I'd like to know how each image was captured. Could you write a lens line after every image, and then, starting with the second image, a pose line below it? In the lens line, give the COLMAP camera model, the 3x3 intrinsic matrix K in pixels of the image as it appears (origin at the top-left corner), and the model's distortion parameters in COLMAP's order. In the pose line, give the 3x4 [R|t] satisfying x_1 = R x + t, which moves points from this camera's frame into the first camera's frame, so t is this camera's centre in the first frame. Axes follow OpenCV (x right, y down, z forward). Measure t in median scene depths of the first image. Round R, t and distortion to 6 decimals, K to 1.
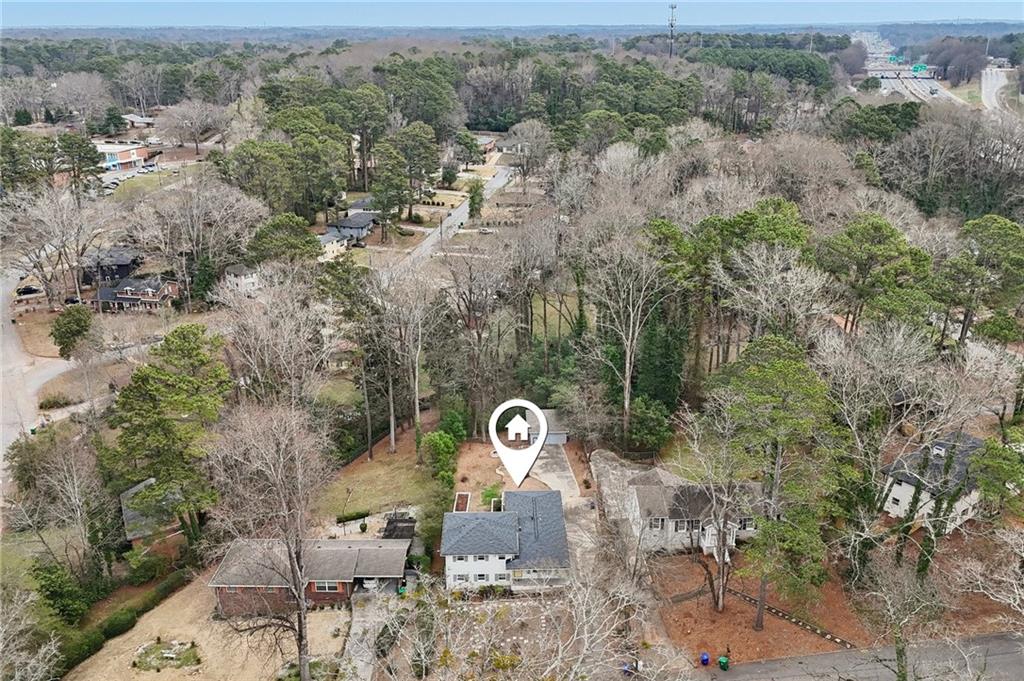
lens RADIAL K [[758.3, 0, 512.0], [0, 758.3, 340.5], [0, 0, 1]] dist [0.039647, -0.001235]
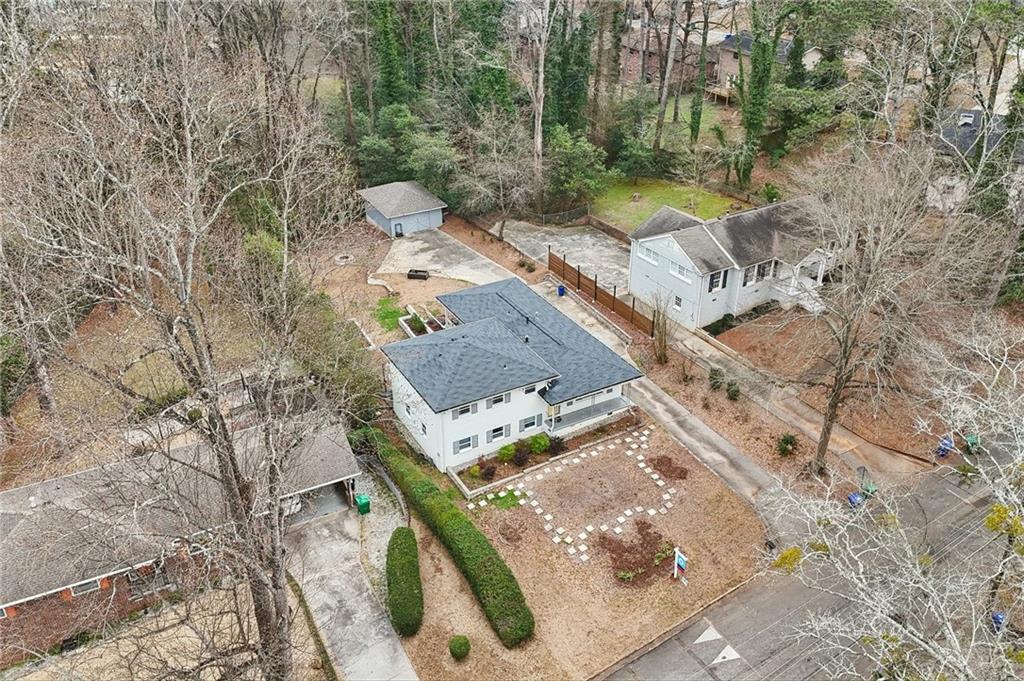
lens RADIAL K [[758.3, 0, 512.0], [0, 758.3, 340.5], [0, 0, 1]] dist [0.039647, -0.001235]
pose [[0.877212, -0.231698, 0.420494, -0.250063], [0.139574, 0.961085, 0.238398, 0.114216], [-0.459367, -0.150436, 0.875415, 0.517295]]
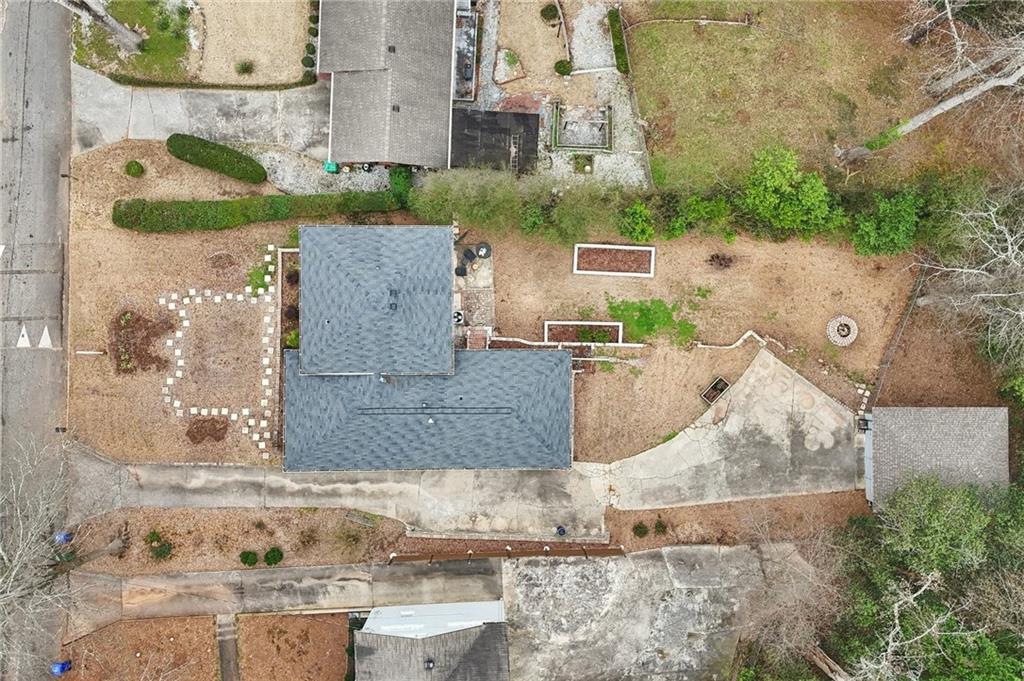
lens RADIAL K [[758.3, 0, 512.0], [0, 758.3, 340.5], [0, 0, 1]] dist [0.039647, -0.001235]
pose [[-0.018150, 0.999166, 0.036583, -0.038735], [-0.373400, -0.040715, 0.926777, -0.251170], [0.927493, 0.003161, 0.373827, 0.919730]]
